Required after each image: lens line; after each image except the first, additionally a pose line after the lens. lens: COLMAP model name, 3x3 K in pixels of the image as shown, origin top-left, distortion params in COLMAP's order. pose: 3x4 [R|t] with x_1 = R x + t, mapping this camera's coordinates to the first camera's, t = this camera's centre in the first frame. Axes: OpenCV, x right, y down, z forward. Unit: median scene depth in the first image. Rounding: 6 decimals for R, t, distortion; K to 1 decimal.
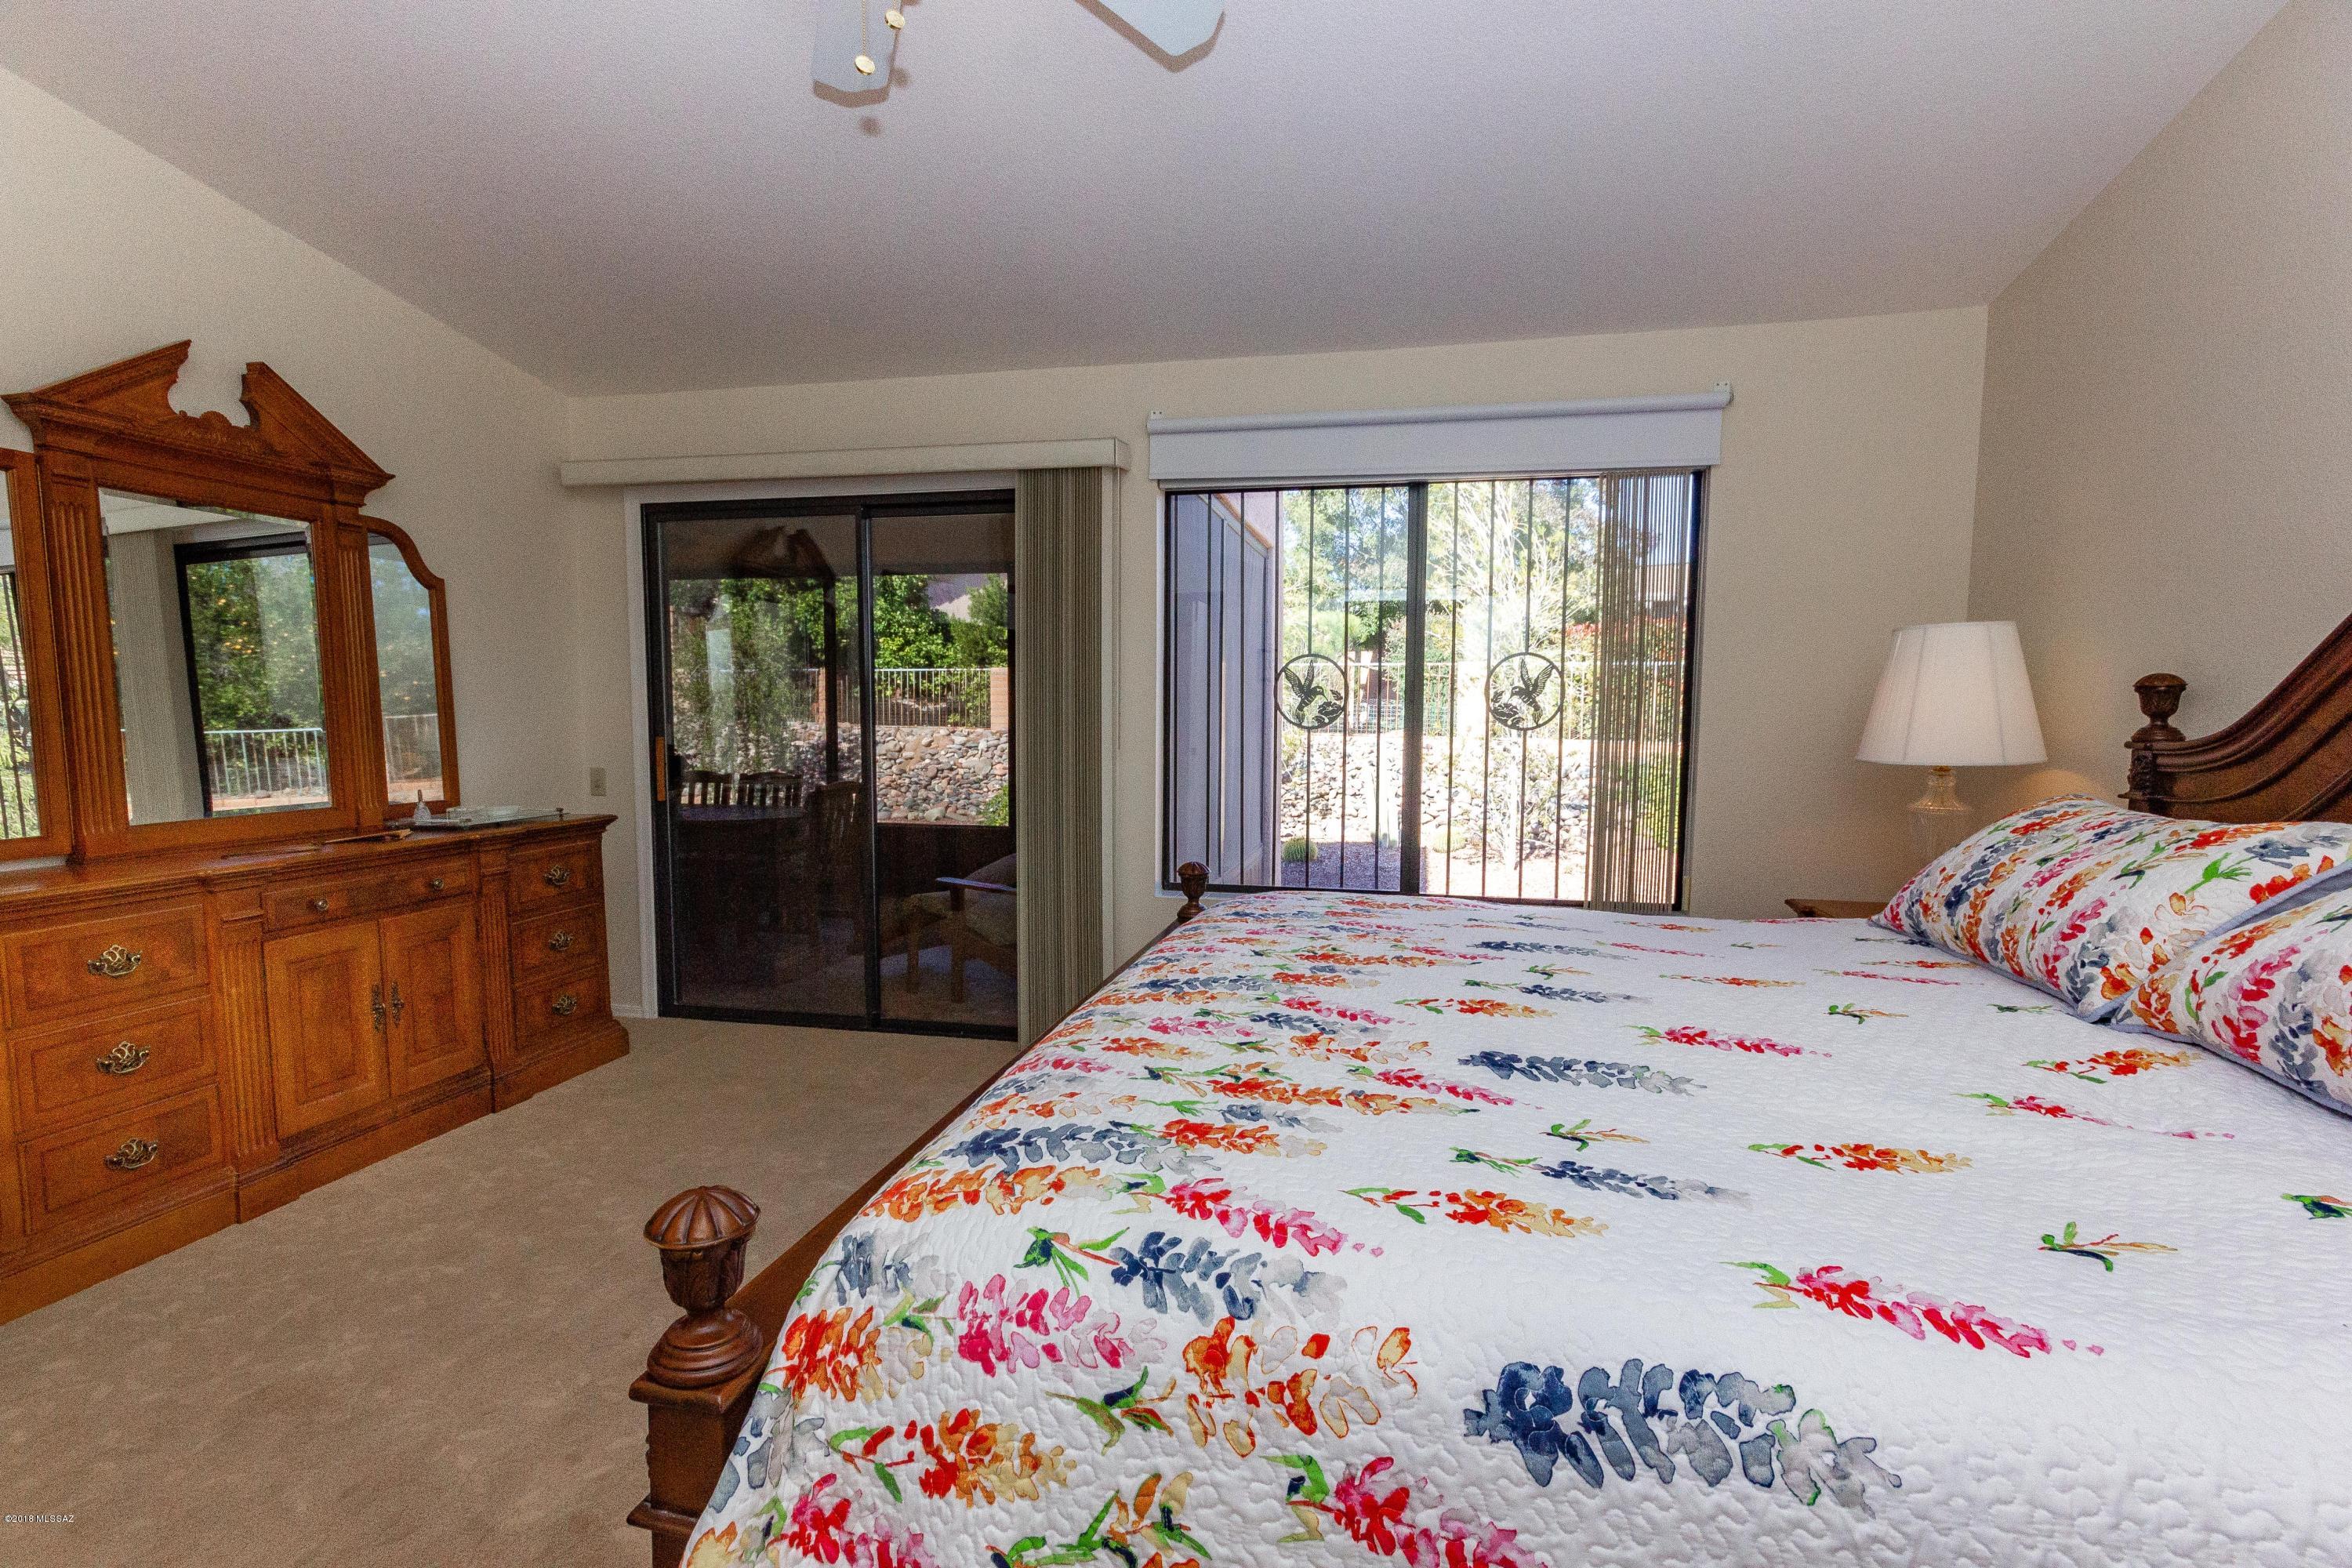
lens RADIAL K [[1099.7, 0, 1181.6], [0, 1099.7, 792.8], [0, 0, 1]] dist [0.004555, -0.000285]
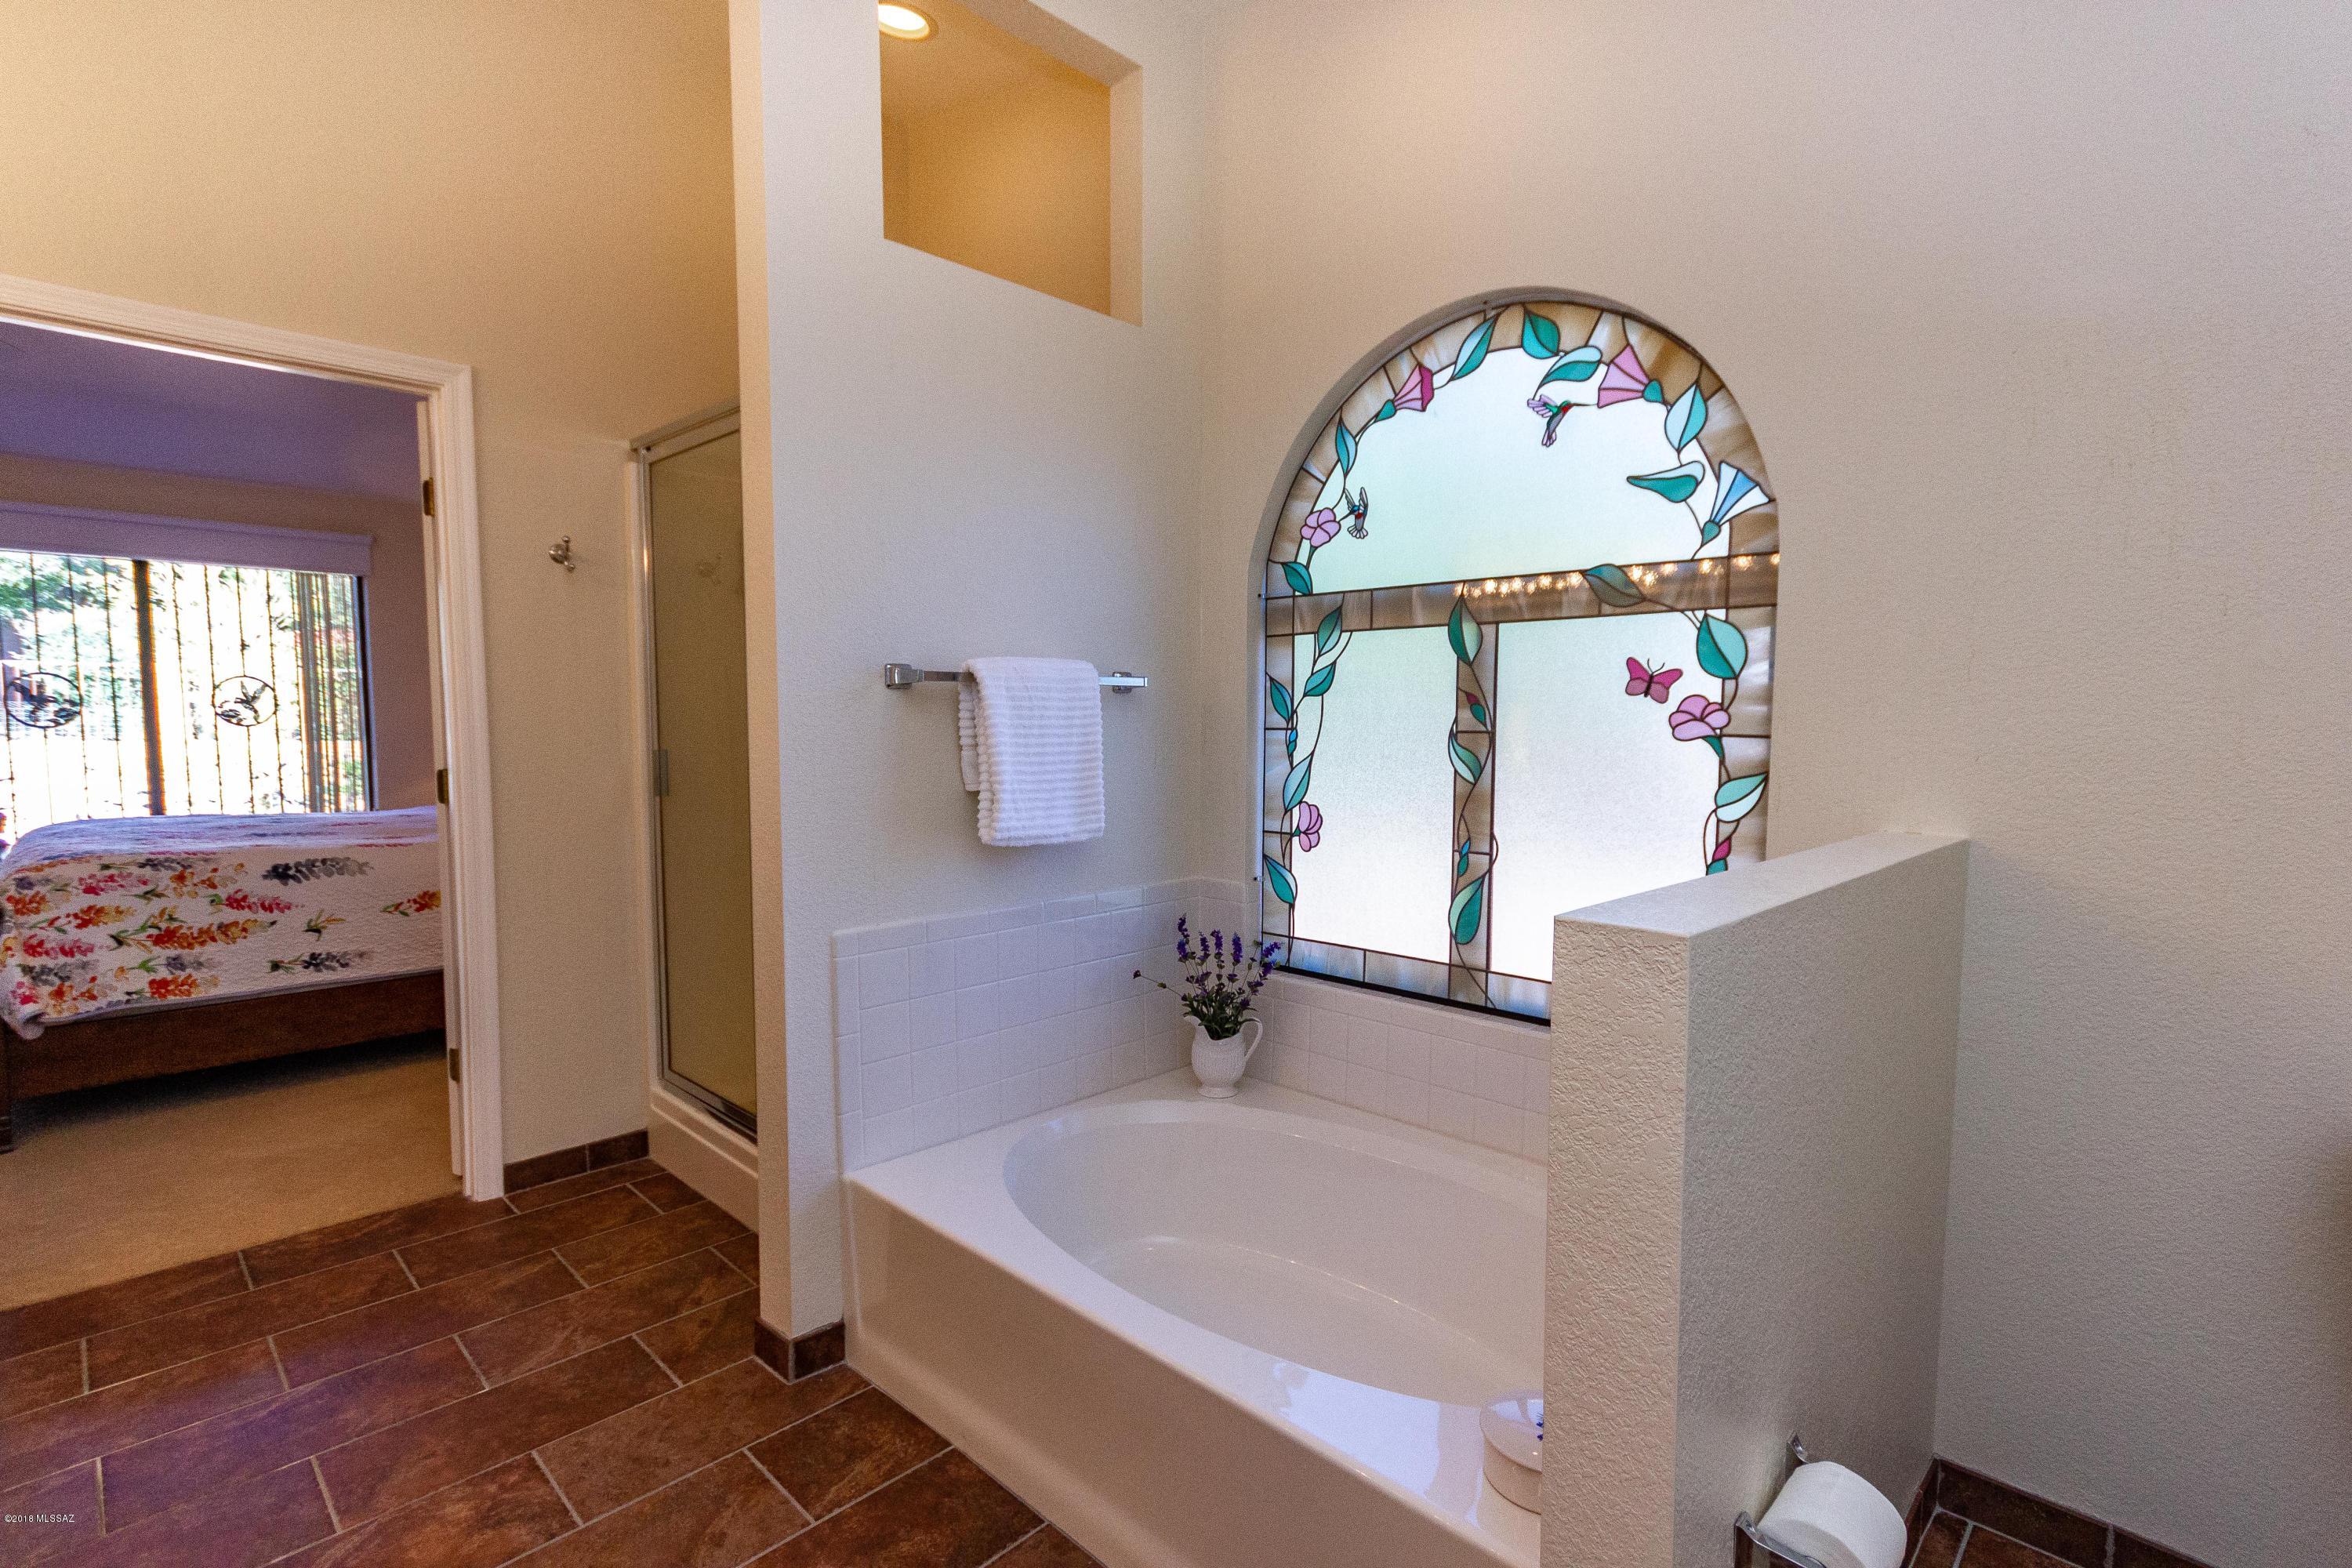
lens RADIAL K [[1099.7, 0, 1189.9], [0, 1099.7, 788.5], [0, 0, 1]] dist [0.004555, -0.000285]
pose [[0.521840, -0.064830, 0.850577, -0.335445], [0.069858, 0.997007, 0.033132, 0.075123], [-0.850178, 0.042130, 0.524806, -0.977720]]
